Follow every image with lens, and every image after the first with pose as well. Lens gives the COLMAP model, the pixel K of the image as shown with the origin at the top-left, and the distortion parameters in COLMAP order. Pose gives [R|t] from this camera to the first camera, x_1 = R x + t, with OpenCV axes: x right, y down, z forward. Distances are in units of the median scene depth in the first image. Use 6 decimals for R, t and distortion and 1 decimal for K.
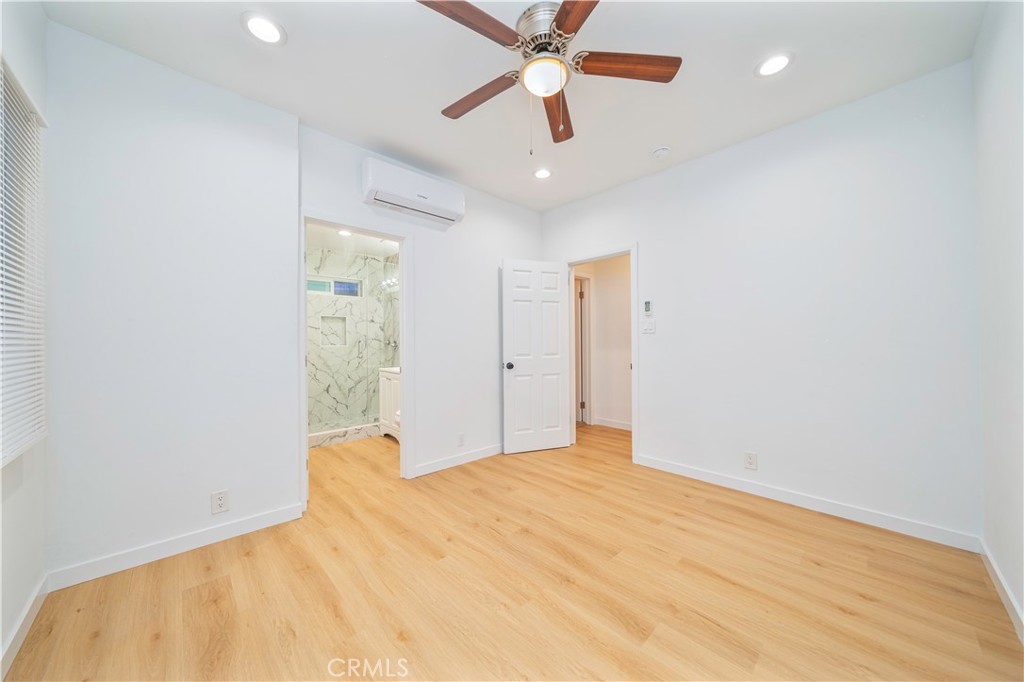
lens RADIAL K [[355.0, 0, 510.7], [0, 355.0, 339.2], [0, 0, 1]] dist [-0.001087, -0.000288]
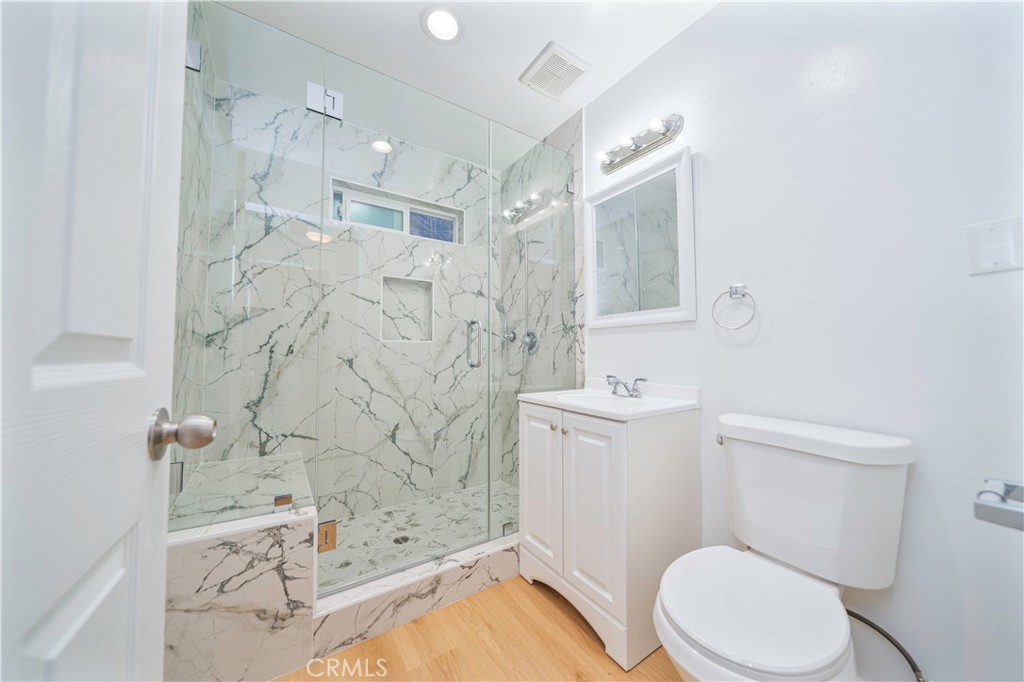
lens RADIAL K [[355.0, 0, 510.7], [0, 355.0, 339.2], [0, 0, 1]] dist [-0.001087, -0.000288]
pose [[0.984969, -0.002064, -0.172718, -0.285297], [-0.005243, 0.999111, -0.041837, 0.036132], [0.172651, 0.042114, 0.984082, 0.566238]]
